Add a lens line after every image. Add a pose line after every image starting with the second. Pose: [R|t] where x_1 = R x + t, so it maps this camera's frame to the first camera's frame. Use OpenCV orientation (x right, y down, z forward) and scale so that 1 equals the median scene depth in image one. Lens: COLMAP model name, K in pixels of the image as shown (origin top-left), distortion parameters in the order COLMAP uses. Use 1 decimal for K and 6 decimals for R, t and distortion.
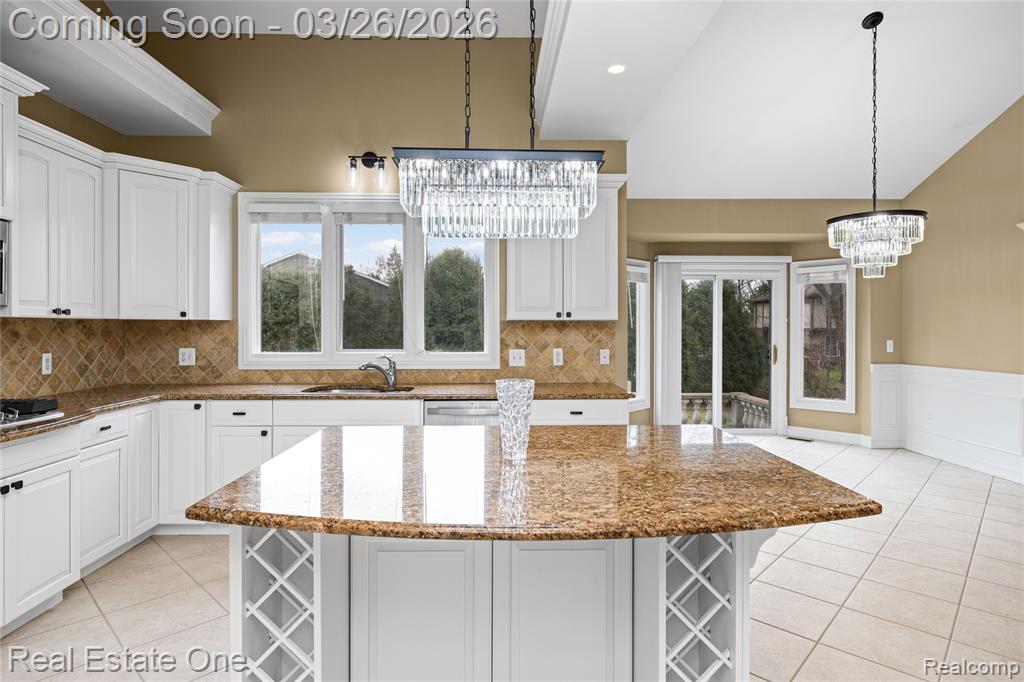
lens RADIAL K [[562.5, 0, 510.7], [0, 562.5, 334.1], [0, 0, 1]] dist [0.003758, -0.000358]
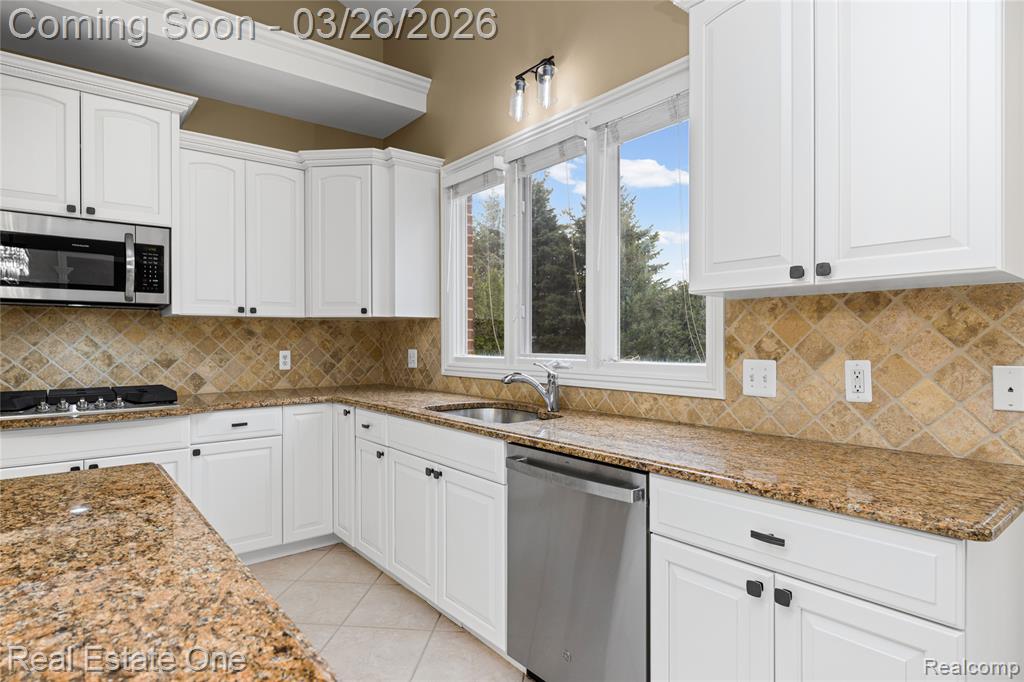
lens RADIAL K [[562.5, 0, 511.8], [0, 562.5, 342.8], [0, 0, 1]] dist [0.003758, -0.000358]
pose [[0.603275, 0.001080, -0.797532, 0.267290], [-0.005741, 0.999979, -0.002988, 0.016455], [0.797512, 0.006381, 0.603269, 0.578227]]
